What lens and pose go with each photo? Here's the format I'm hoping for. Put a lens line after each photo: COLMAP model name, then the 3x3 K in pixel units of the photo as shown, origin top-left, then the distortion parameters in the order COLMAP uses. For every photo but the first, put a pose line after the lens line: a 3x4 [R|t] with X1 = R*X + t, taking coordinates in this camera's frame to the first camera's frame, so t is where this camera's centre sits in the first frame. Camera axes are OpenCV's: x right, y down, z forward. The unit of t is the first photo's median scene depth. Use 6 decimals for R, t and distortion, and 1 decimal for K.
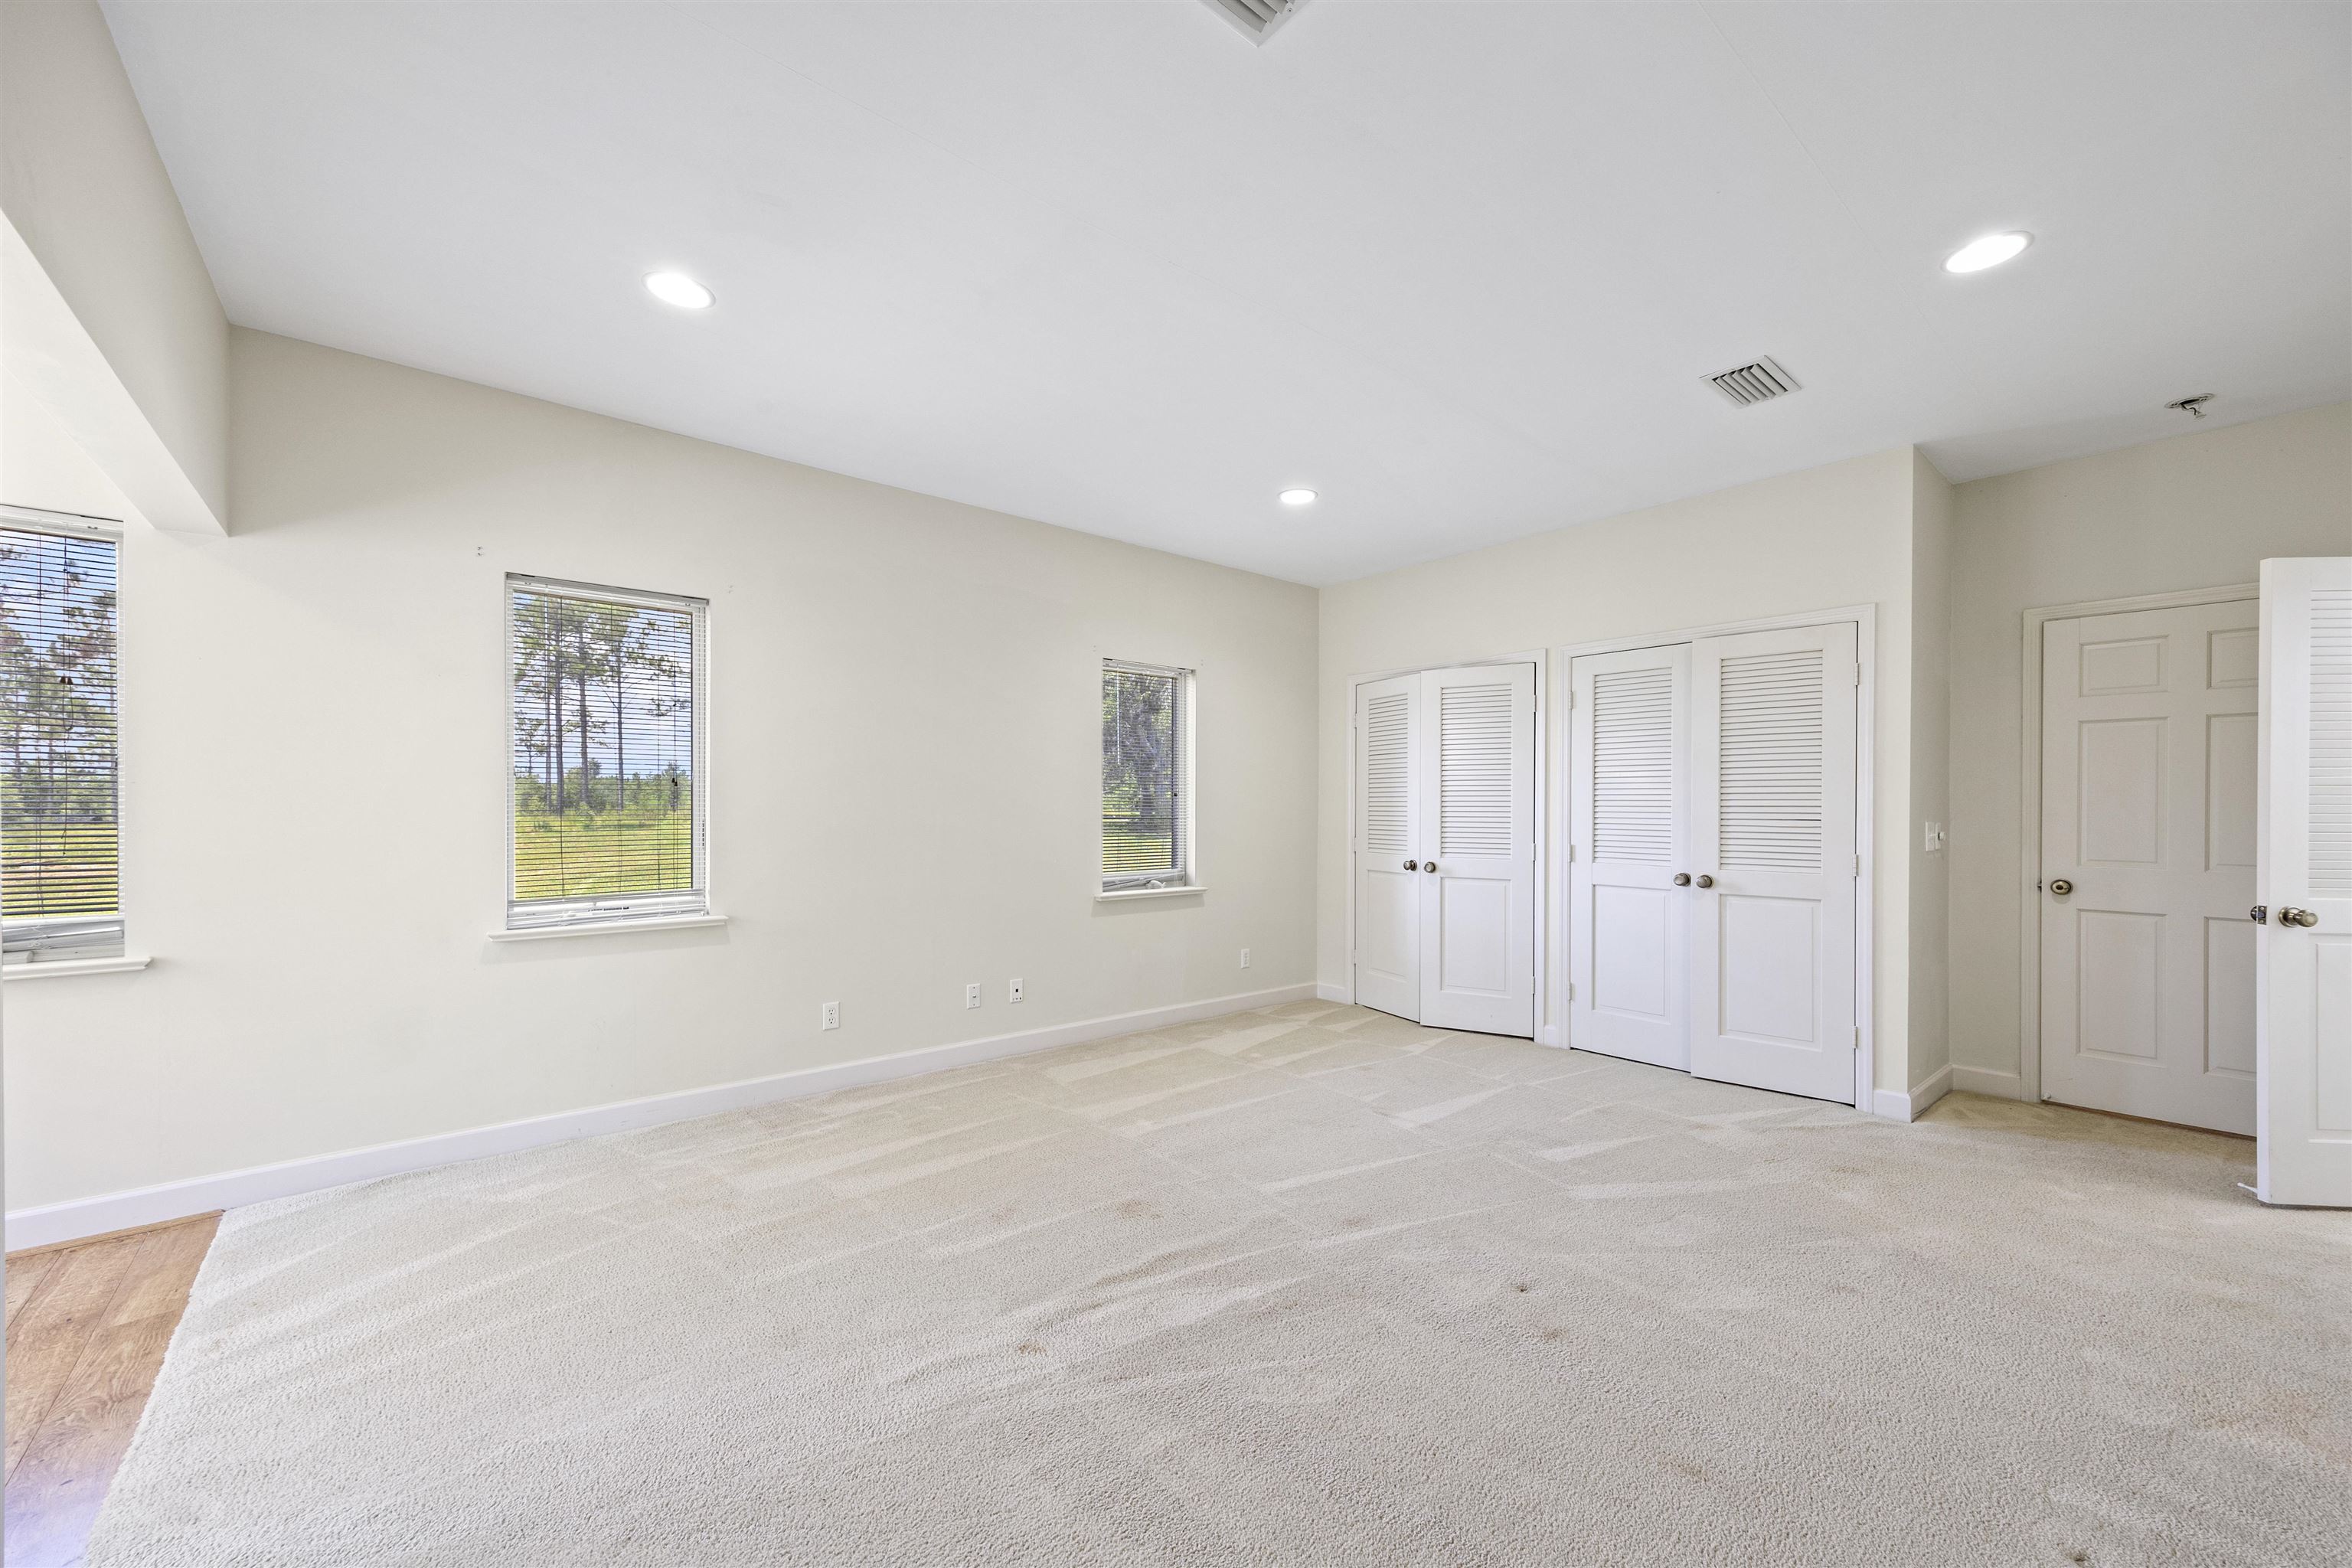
lens RADIAL K [[893.3, 0, 1182.8], [0, 893.3, 795.7], [0, 0, 1]] dist [0.005402, -0.000062]
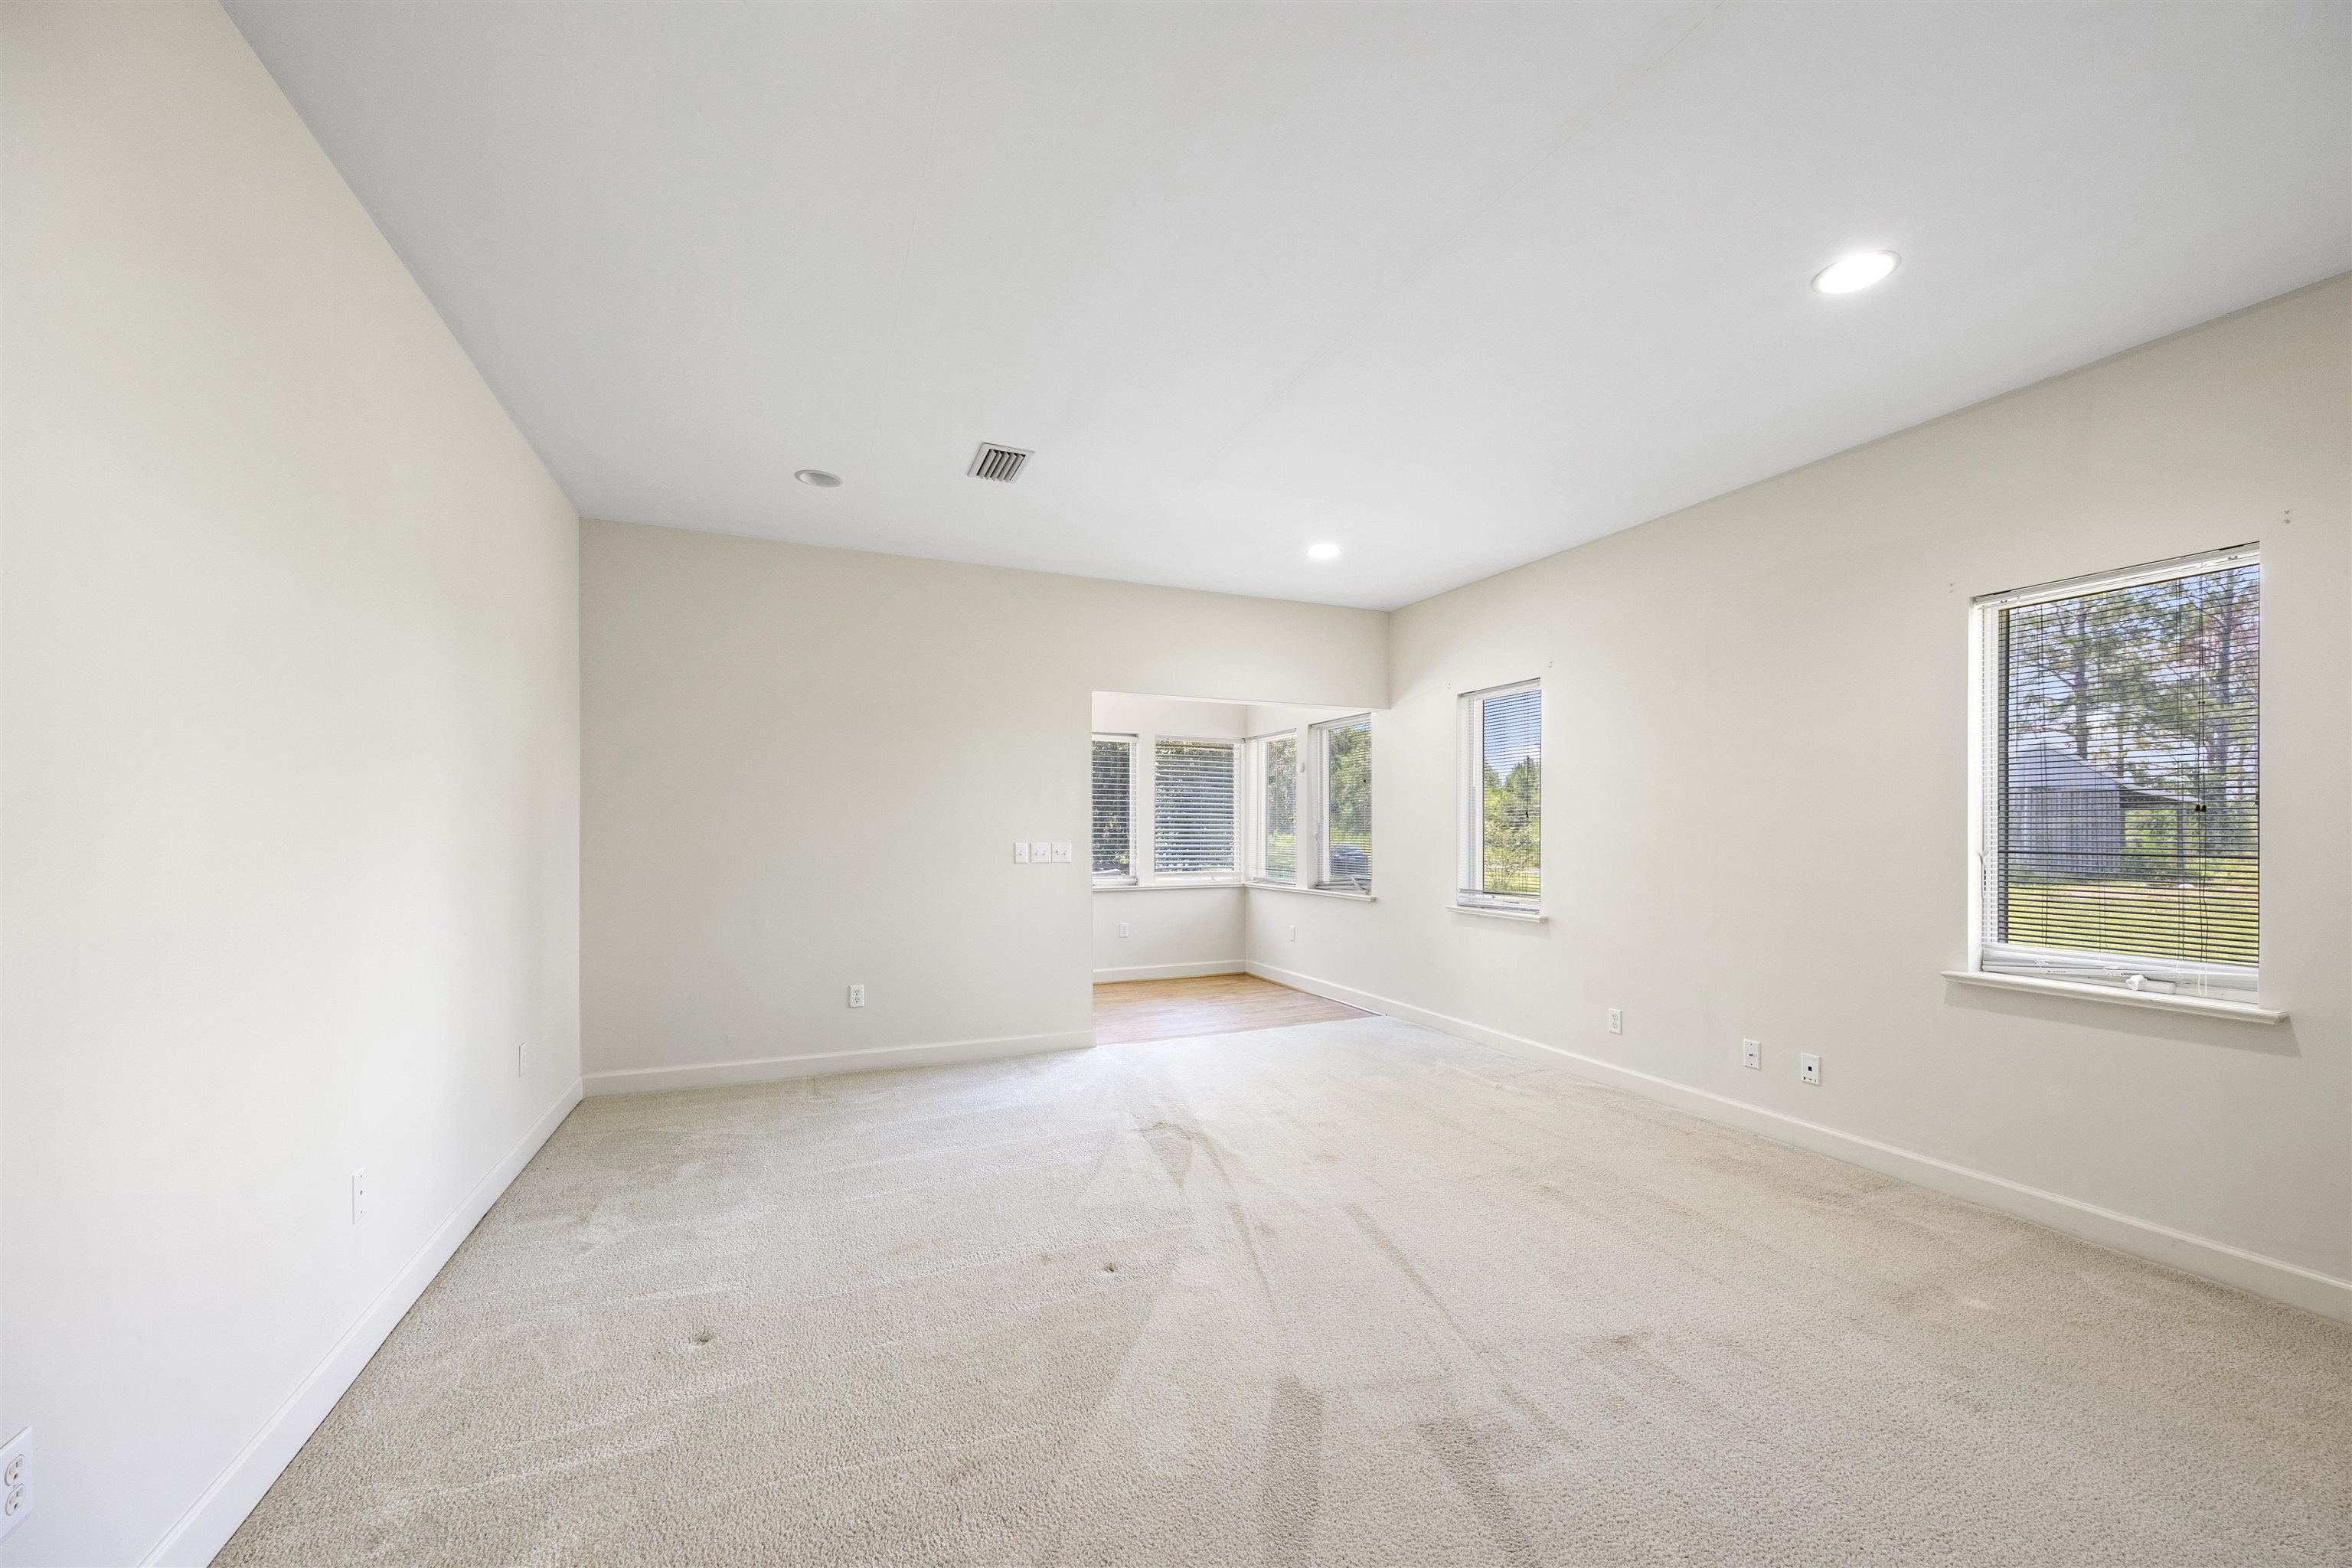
lens RADIAL K [[942.5, 0, 1176.0], [0, 942.5, 784.0], [0, 0, 1]] dist [0.006550, 0.000068]
pose [[-0.256656, -0.045451, -0.965434, 0.831790], [-0.001867, 0.998915, -0.046531, 0.008584], [0.966501, -0.010140, -0.256462, 0.728436]]
